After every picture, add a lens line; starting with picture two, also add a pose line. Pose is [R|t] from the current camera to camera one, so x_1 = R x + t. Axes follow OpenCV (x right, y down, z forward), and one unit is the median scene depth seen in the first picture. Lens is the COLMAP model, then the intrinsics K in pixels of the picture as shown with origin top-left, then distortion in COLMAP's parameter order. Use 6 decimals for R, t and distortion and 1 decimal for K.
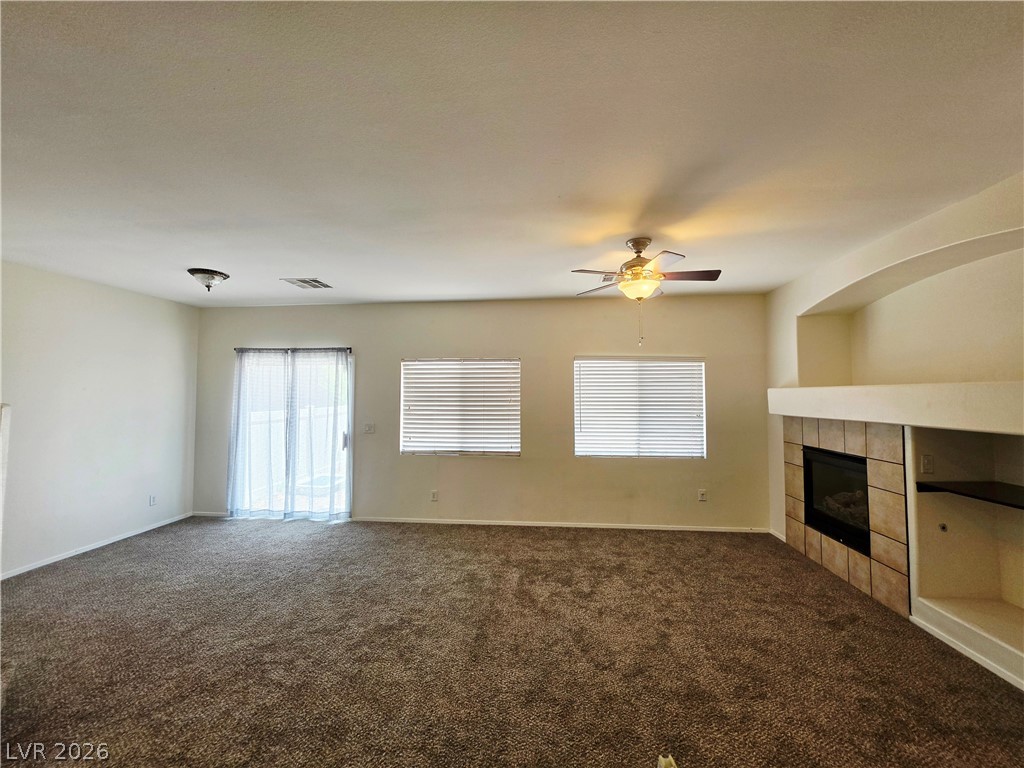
lens RADIAL K [[410.9, 0, 512.0], [0, 410.9, 384.0], [0, 0, 1]] dist [-0.000847, -0.000001]
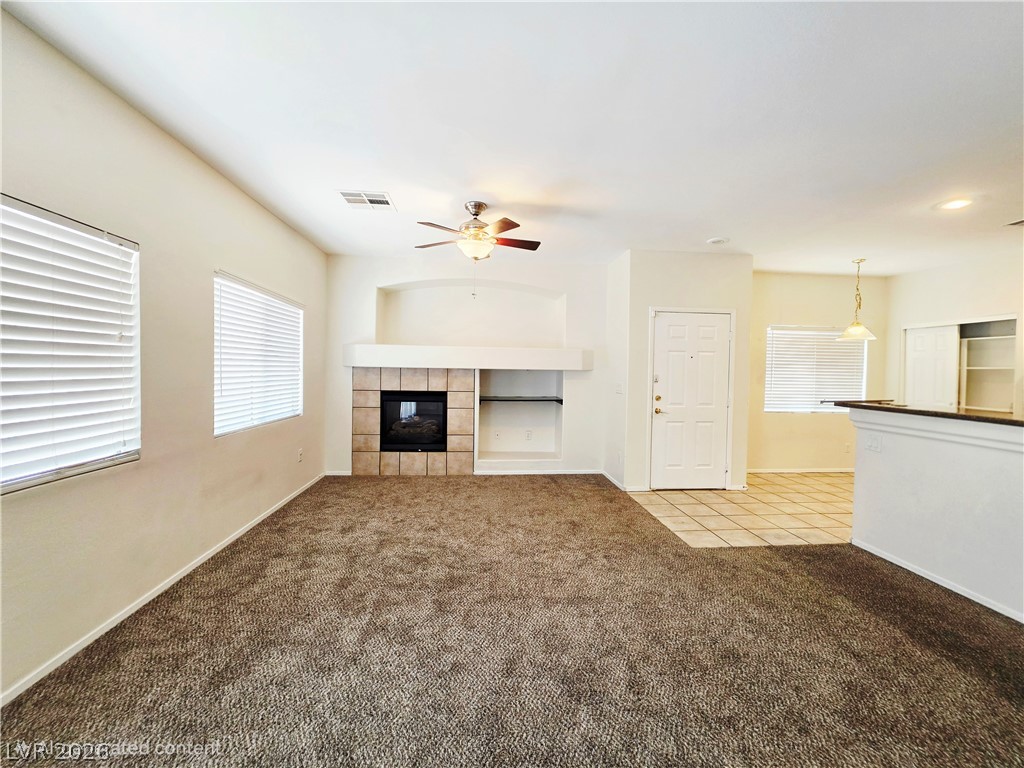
lens RADIAL K [[417.8, 0, 512.0], [0, 417.8, 384.0], [0, 0, 1]] dist [-0.000291, 0.000063]
pose [[-0.180842, -0.037387, 0.982801, -0.724142], [-0.045543, 0.998524, 0.029604, 0.083641], [-0.982457, -0.039406, -0.182278, 0.958624]]
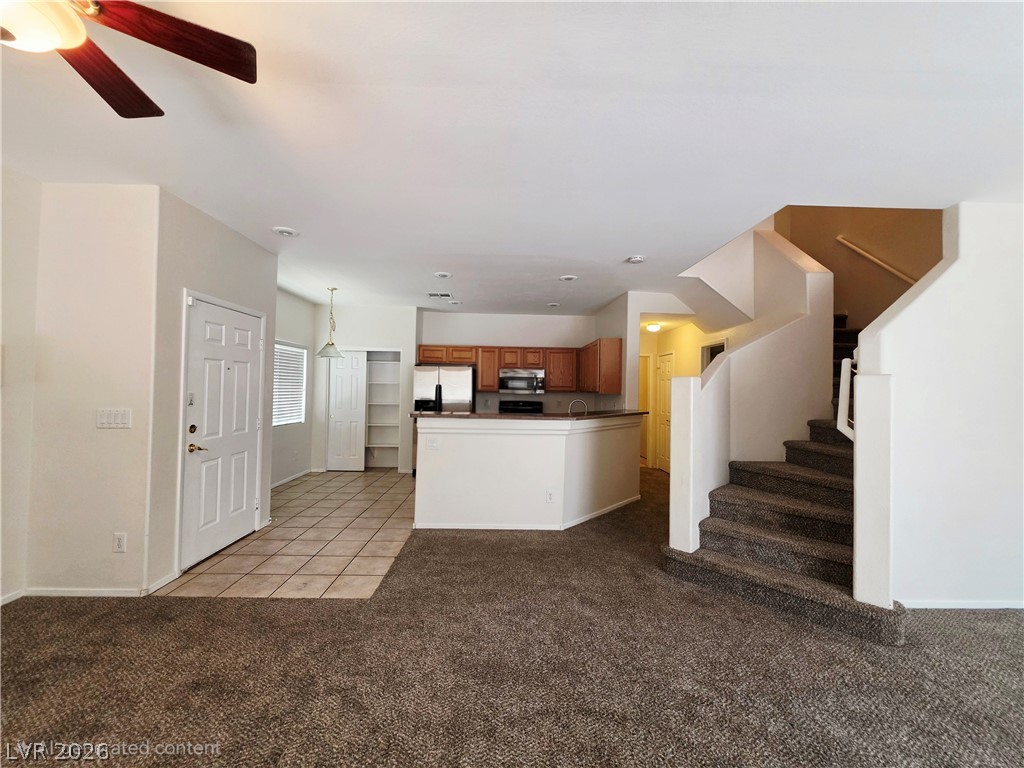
lens RADIAL K [[410.9, 0, 512.0], [0, 410.9, 384.0], [0, 0, 1]] dist [-0.000847, -0.000001]
pose [[-0.992981, -0.017822, -0.116925, -0.066982], [-0.013087, 0.999068, -0.041142, 0.079523], [0.117549, -0.039323, -0.992288, 1.200117]]
